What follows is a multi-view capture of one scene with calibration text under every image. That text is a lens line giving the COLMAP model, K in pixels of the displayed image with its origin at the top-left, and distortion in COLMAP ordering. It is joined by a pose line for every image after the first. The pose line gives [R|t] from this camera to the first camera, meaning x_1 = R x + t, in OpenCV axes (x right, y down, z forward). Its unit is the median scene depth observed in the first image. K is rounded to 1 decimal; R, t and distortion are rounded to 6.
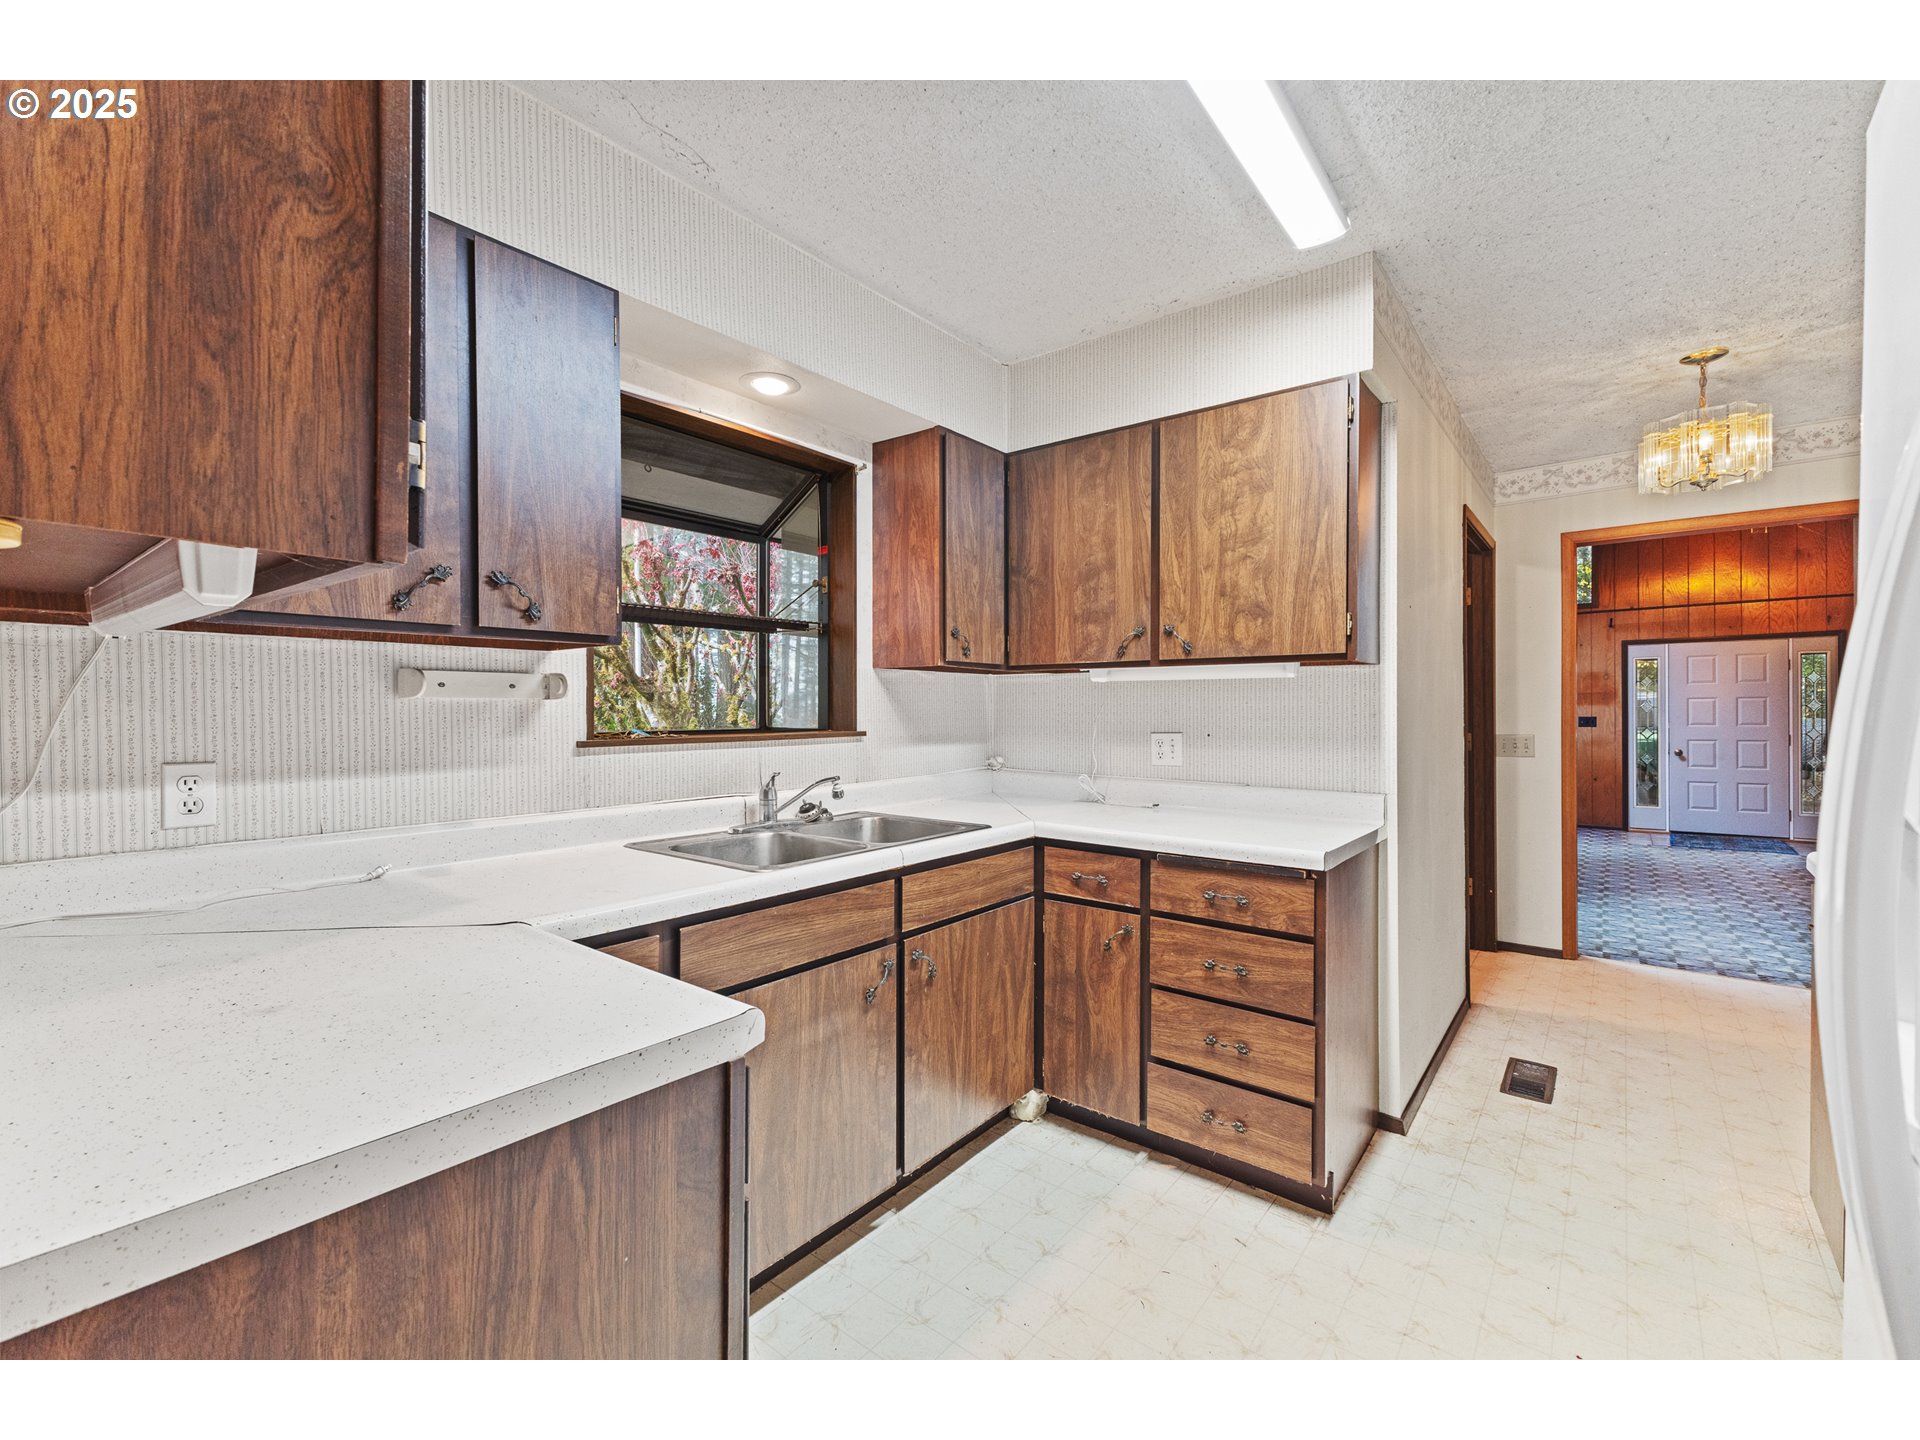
lens RADIAL K [[814.5, 0, 981.1], [0, 814.5, 723.6], [0, 0, 1]] dist [-0.000561, 0.000074]
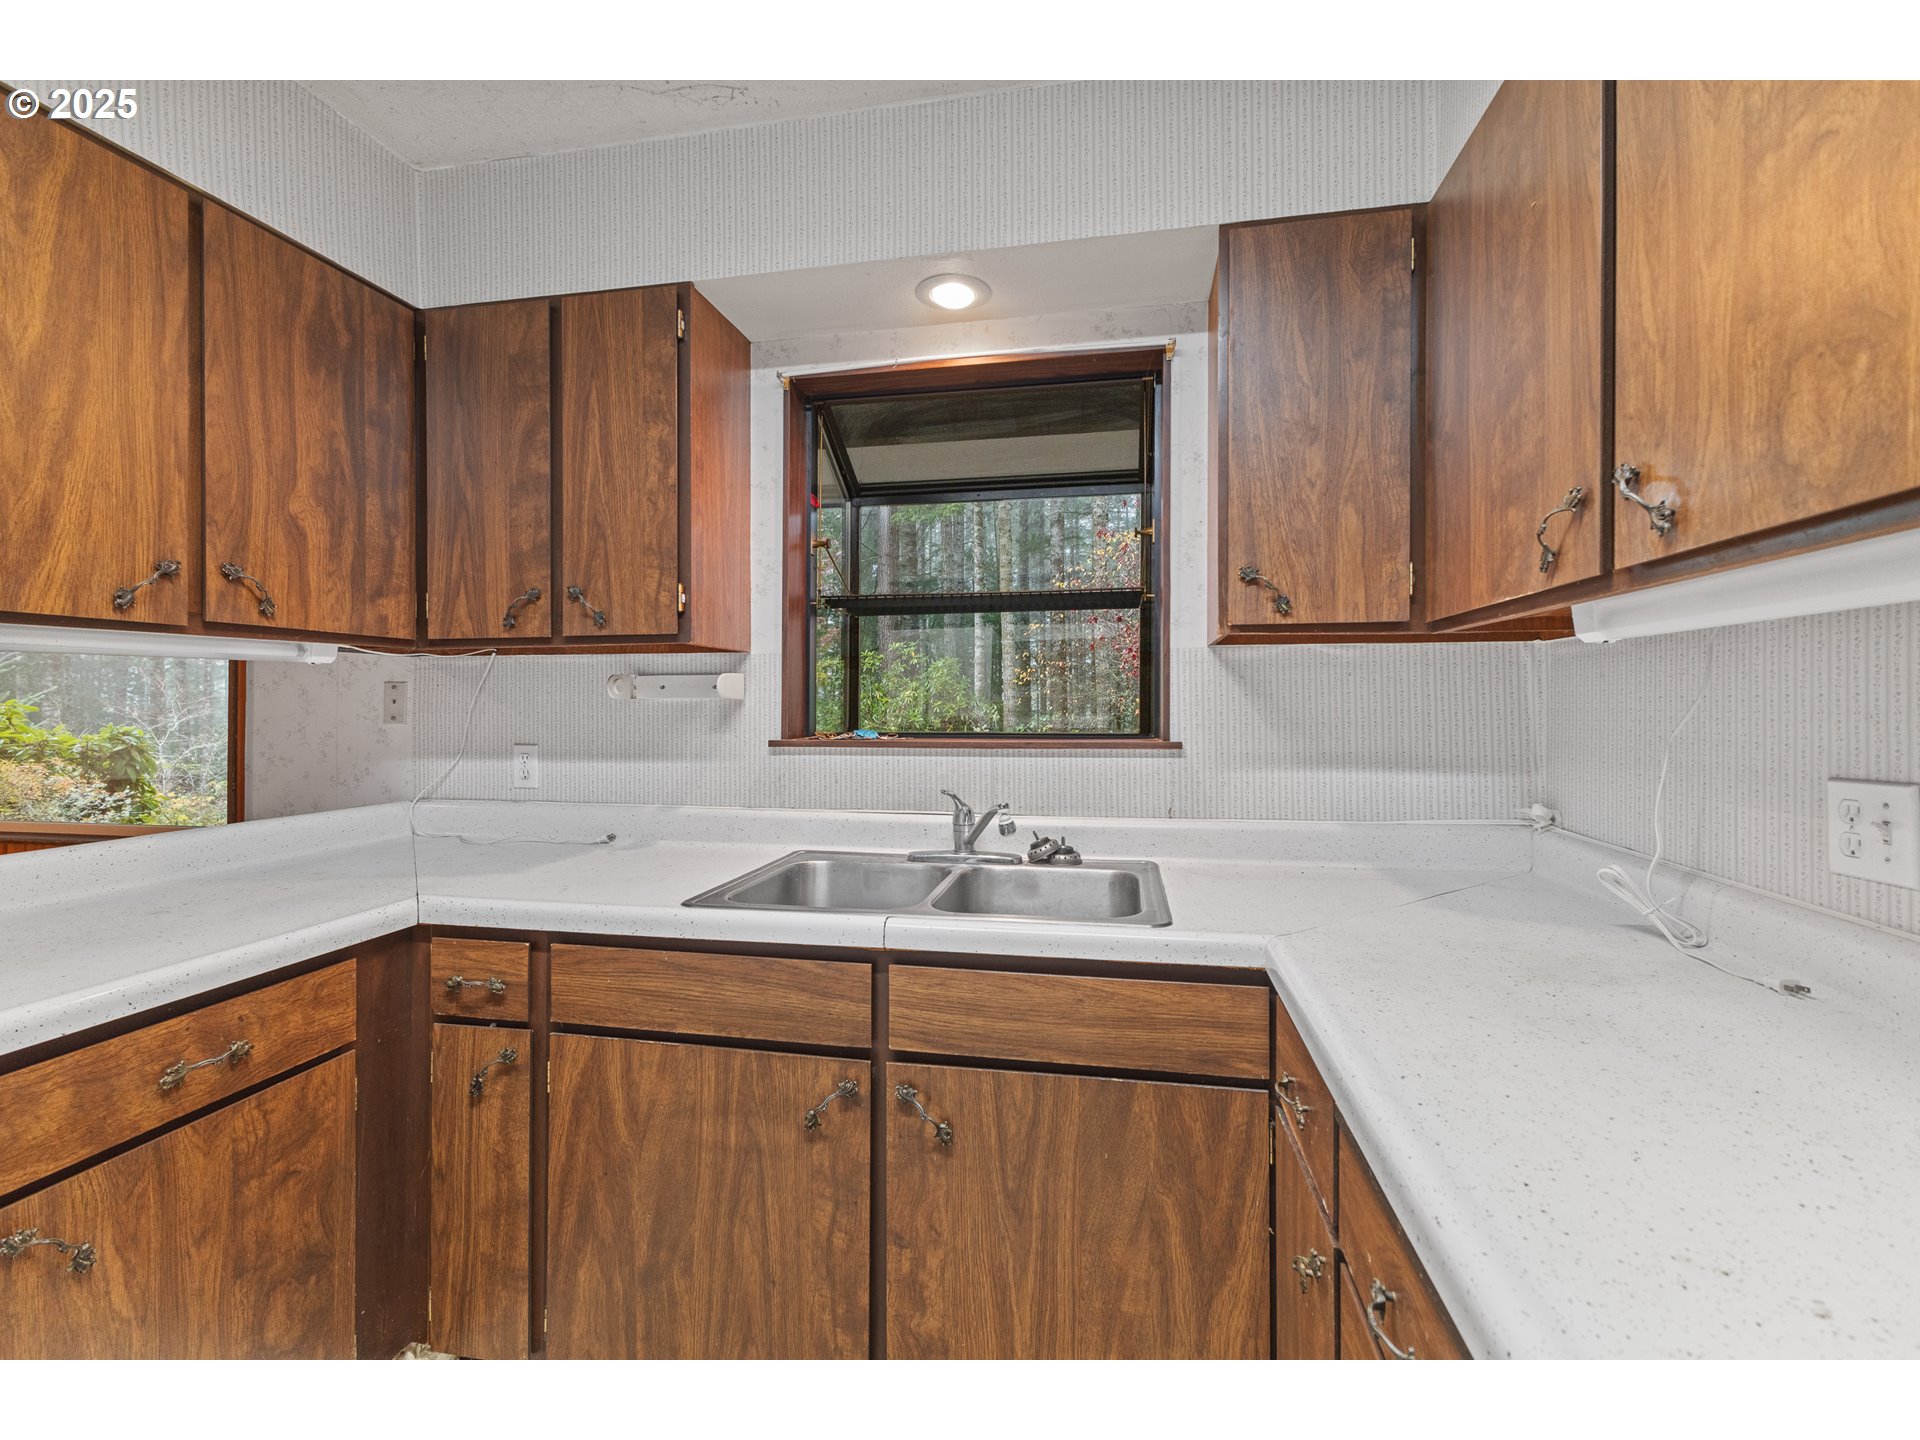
lens RADIAL K [[827.0, 0, 965.4], [0, 827.0, 711.2], [0, 0, 1]] dist [0.009011, 0.000182]
pose [[0.453216, 0.006281, -0.891379, 0.467501], [-0.015478, 0.999880, -0.000824, -0.014822], [0.891266, 0.014171, 0.453259, 0.666526]]
